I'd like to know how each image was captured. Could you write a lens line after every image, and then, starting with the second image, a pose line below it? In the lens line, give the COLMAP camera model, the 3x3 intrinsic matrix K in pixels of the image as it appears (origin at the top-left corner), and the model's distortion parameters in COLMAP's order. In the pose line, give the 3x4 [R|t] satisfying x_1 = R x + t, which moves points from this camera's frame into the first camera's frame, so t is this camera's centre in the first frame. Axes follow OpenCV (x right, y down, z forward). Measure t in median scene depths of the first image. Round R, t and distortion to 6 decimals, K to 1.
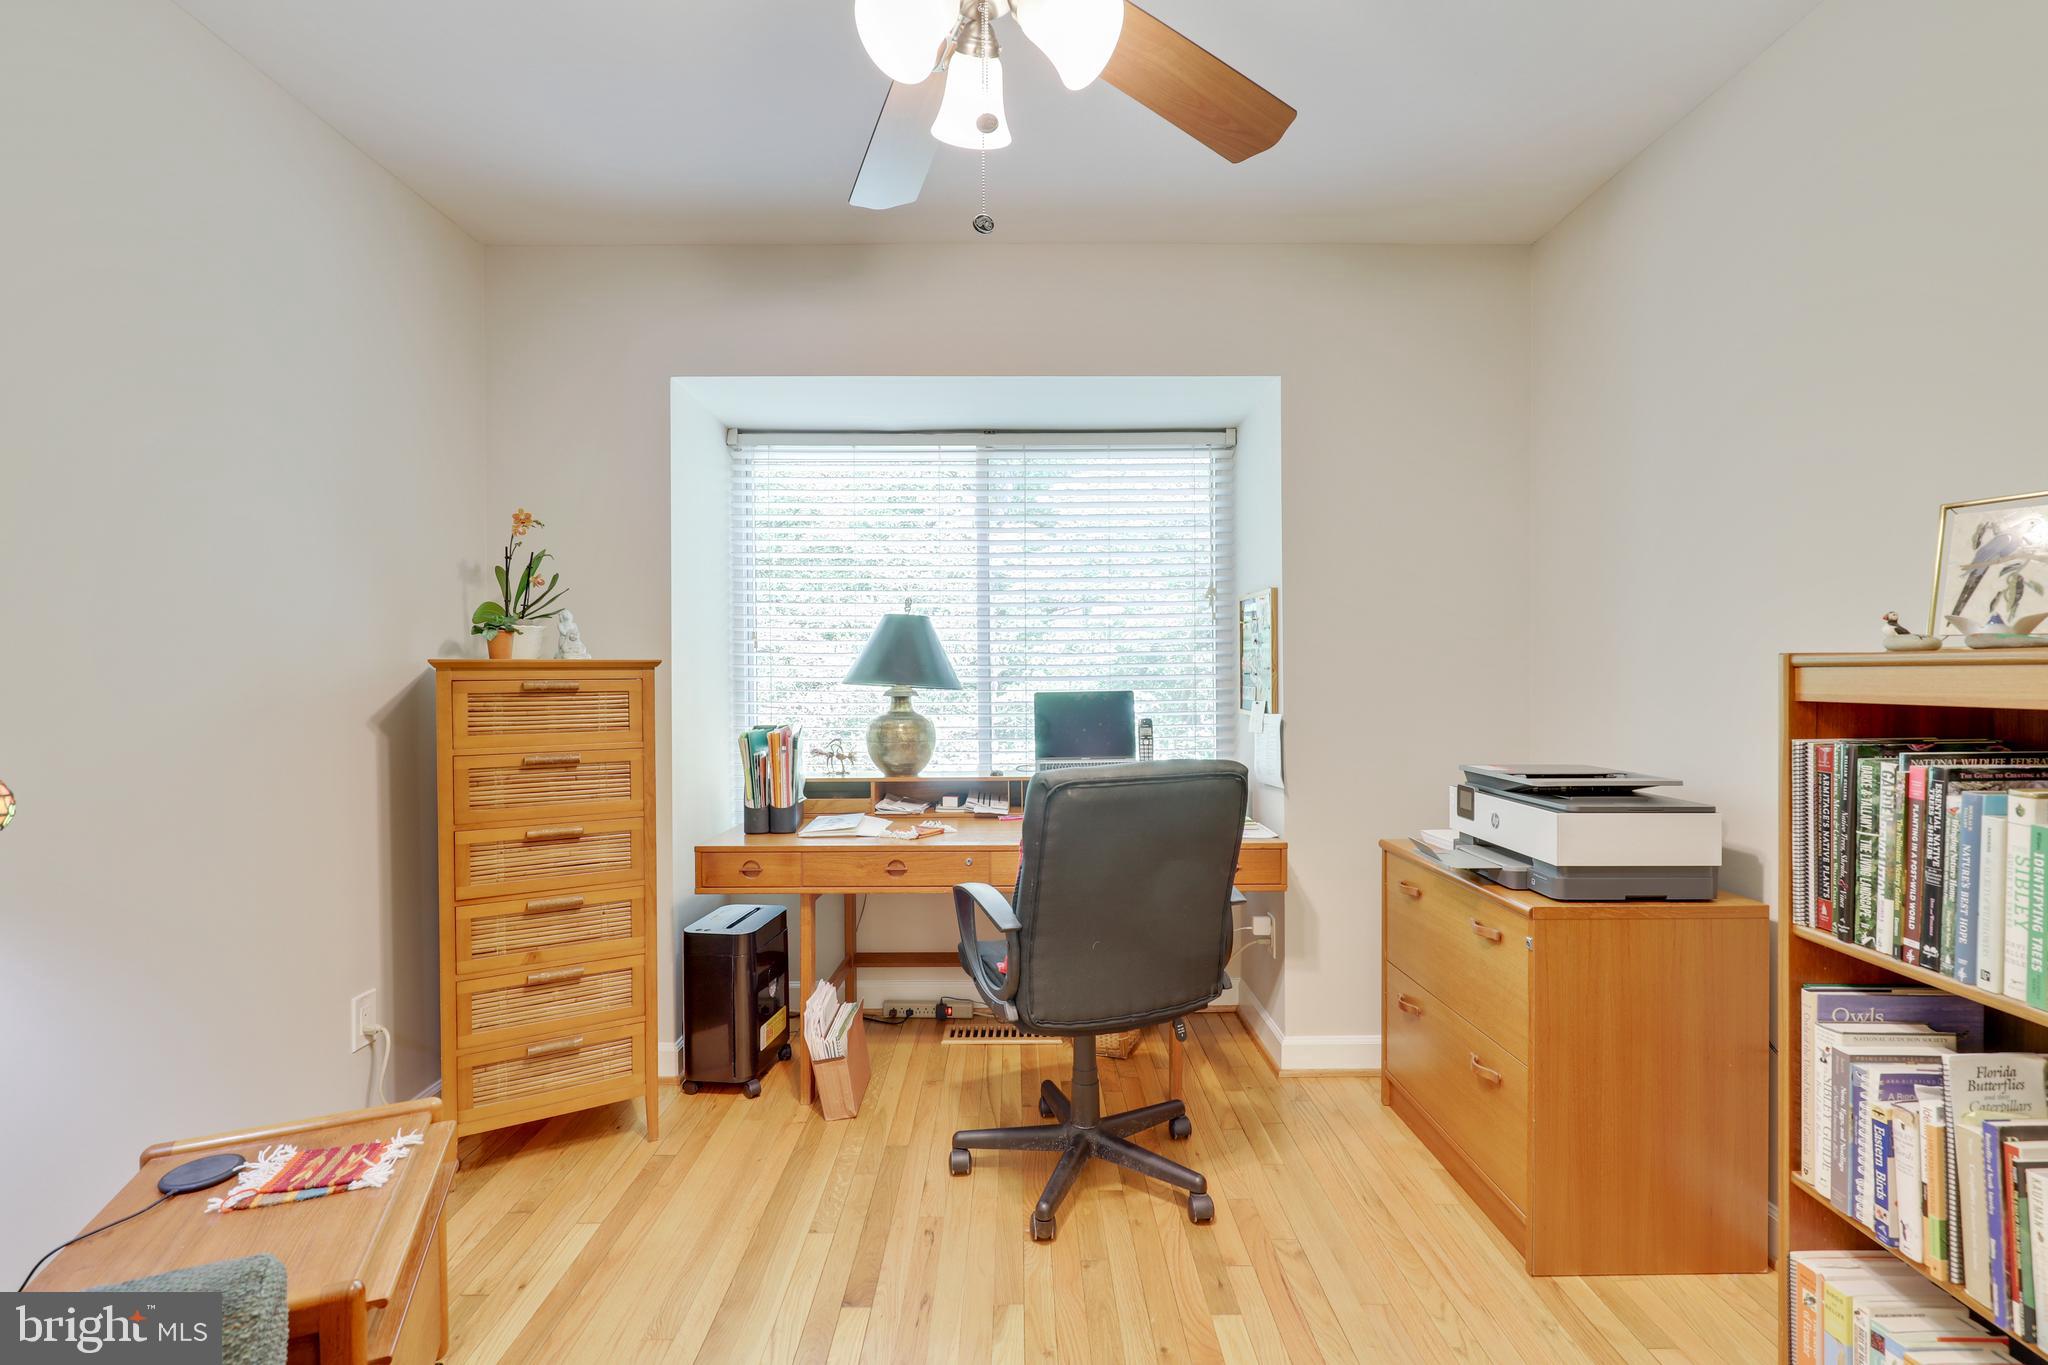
lens RADIAL K [[935.2, 0, 1026.4], [0, 935.2, 685.0], [0, 0, 1]] dist [0.002053, 0.000210]
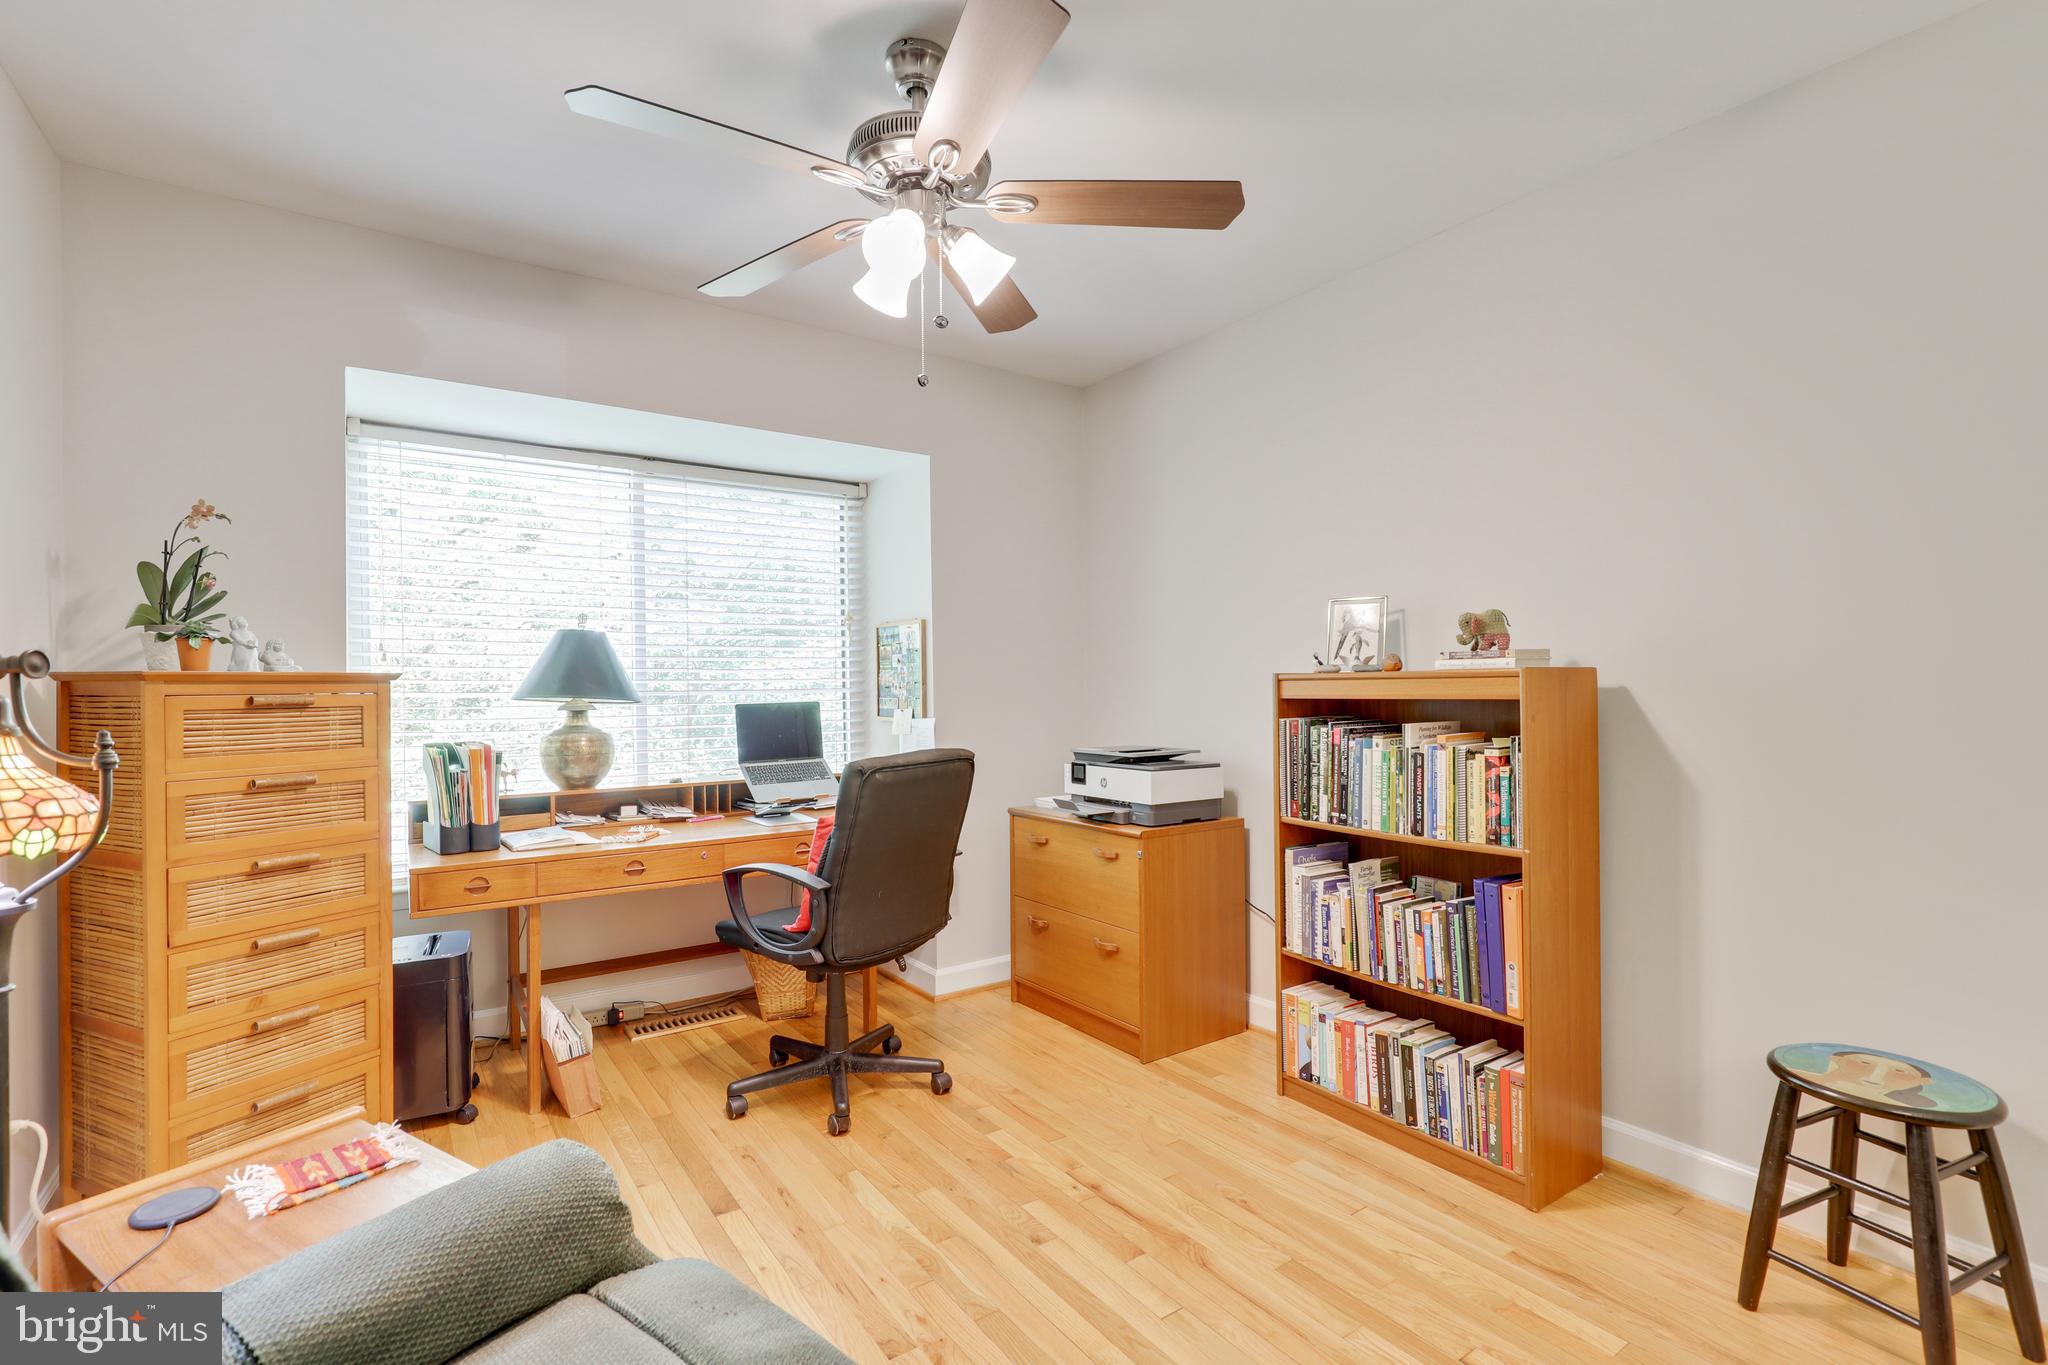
lens RADIAL K [[958.0, 0, 1043.0], [0, 958.0, 691.1], [0, 0, 1]] dist [0.004457, 0.000288]
pose [[0.816073, -0.004794, 0.577929, -0.441746], [0.011838, 0.999894, -0.008422, 0.008117], [-0.577828, 0.013714, 0.816044, -0.195456]]
